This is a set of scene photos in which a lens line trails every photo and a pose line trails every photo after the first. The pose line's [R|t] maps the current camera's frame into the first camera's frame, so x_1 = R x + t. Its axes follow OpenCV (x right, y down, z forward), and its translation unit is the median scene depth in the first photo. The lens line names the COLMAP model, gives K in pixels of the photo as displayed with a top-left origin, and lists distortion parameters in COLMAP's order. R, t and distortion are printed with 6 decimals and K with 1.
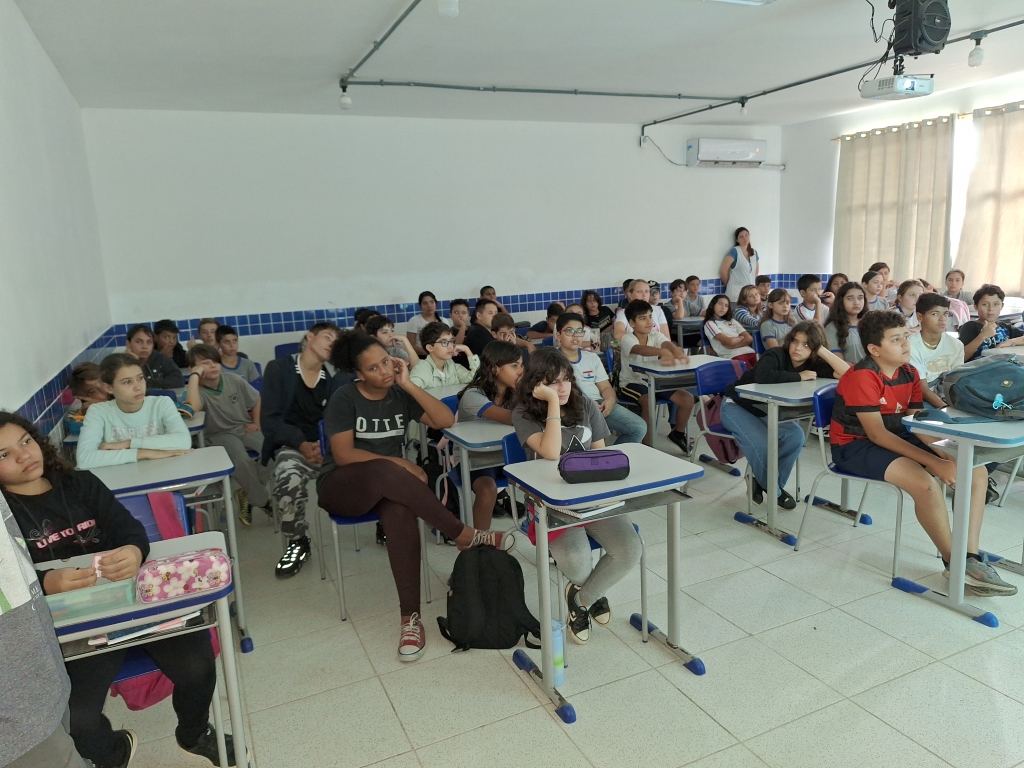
lens RADIAL K [[717.7, 0, 521.9], [0, 717.7, 385.5], [0, 0, 1]] dist [0.070845, -0.080225]
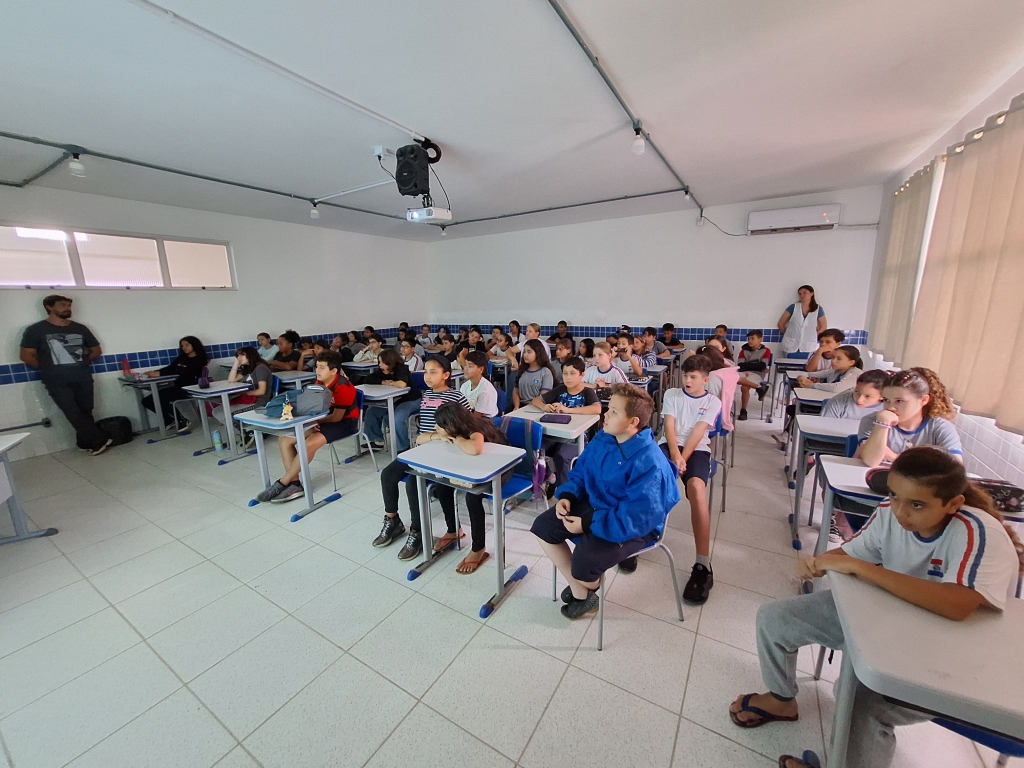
lens RADIAL K [[405.2, 0, 510.2], [0, 405.2, 381.8], [0, 0, 1]] dist [-0.003011, 0.000876]
pose [[0.553745, 0.200937, -0.808078, 1.538257], [-0.156320, 0.978279, 0.136140, -0.231955], [0.817882, 0.050932, 0.573128, 0.740687]]
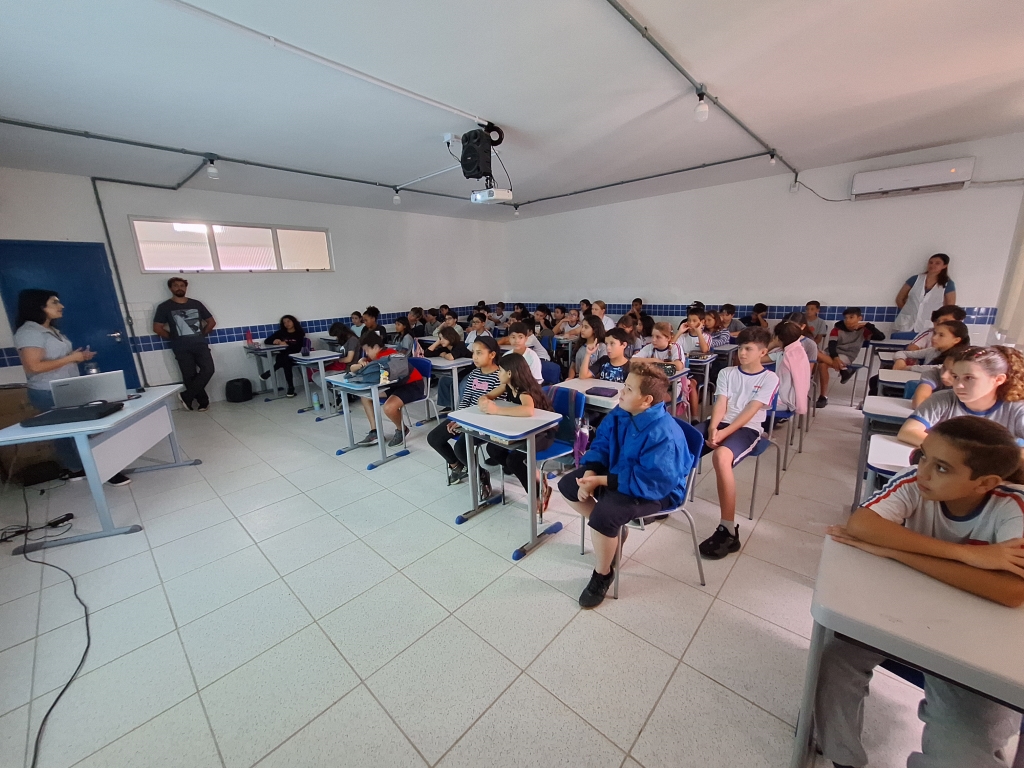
lens RADIAL K [[405.8, 0, 511.6], [0, 405.8, 380.4], [0, 0, 1]] dist [-0.002901, 0.000315]
pose [[0.381472, 0.252814, -0.889137, 1.619653], [-0.153440, 0.965847, 0.208794, -0.230771], [0.911556, 0.056780, 0.407236, 0.770444]]
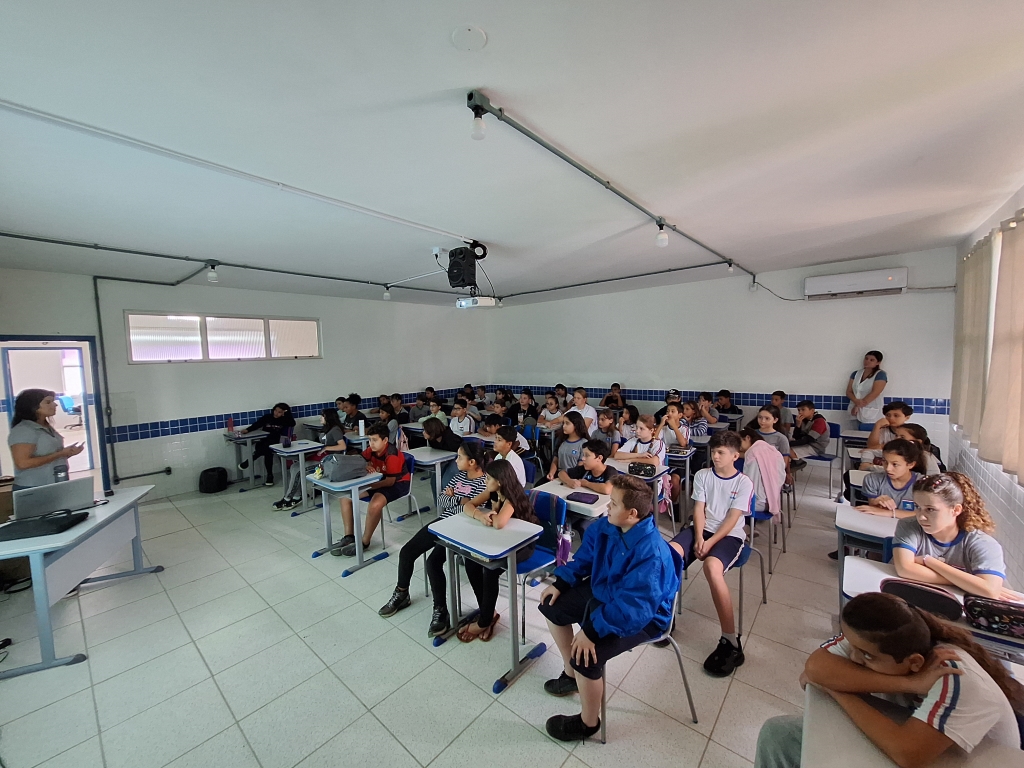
lens RADIAL K [[405.2, 0, 510.2], [0, 405.2, 381.8], [0, 0, 1]] dist [-0.003011, 0.000876]
pose [[0.411073, 0.099195, -0.906190, 1.627105], [-0.156366, 0.987002, 0.037108, -0.301421], [0.898092, 0.126443, 0.421240, 0.763181]]
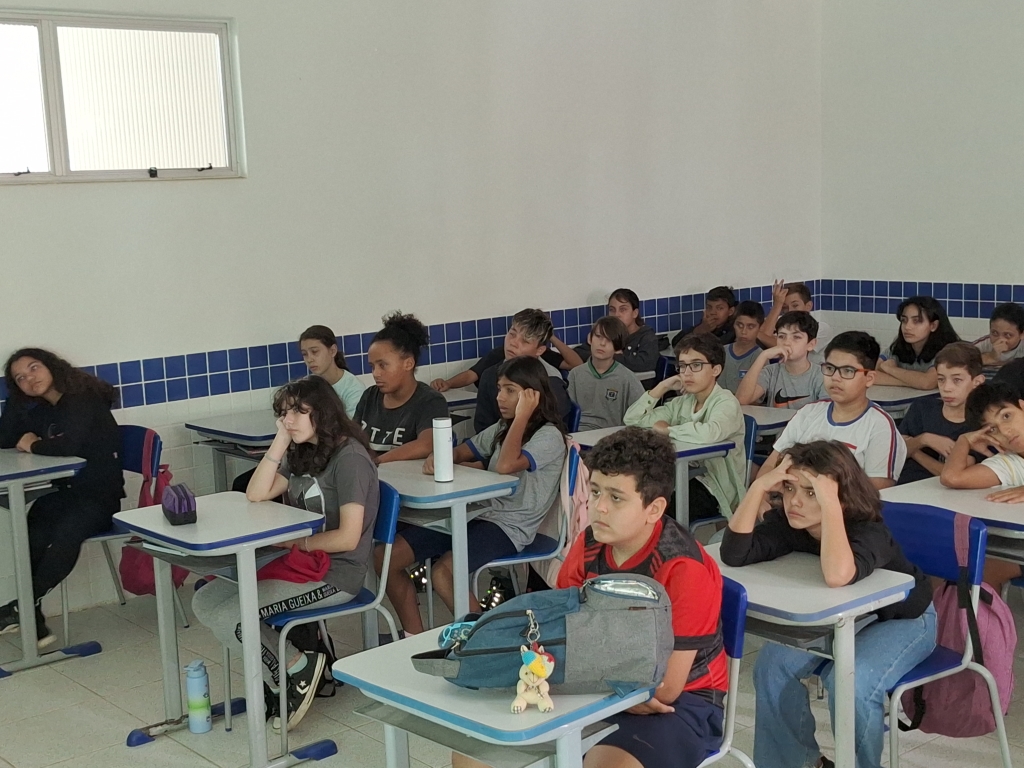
lens RADIAL K [[1413.1, 0, 514.8], [0, 1413.1, 382.0], [0, 0, 1]] dist [0.230308, -0.649207]
pose [[0.260675, 0.176051, -0.949239, 1.325987], [-0.150944, 0.978573, 0.140040, -0.250011], [0.953553, 0.106777, 0.281664, 0.602372]]
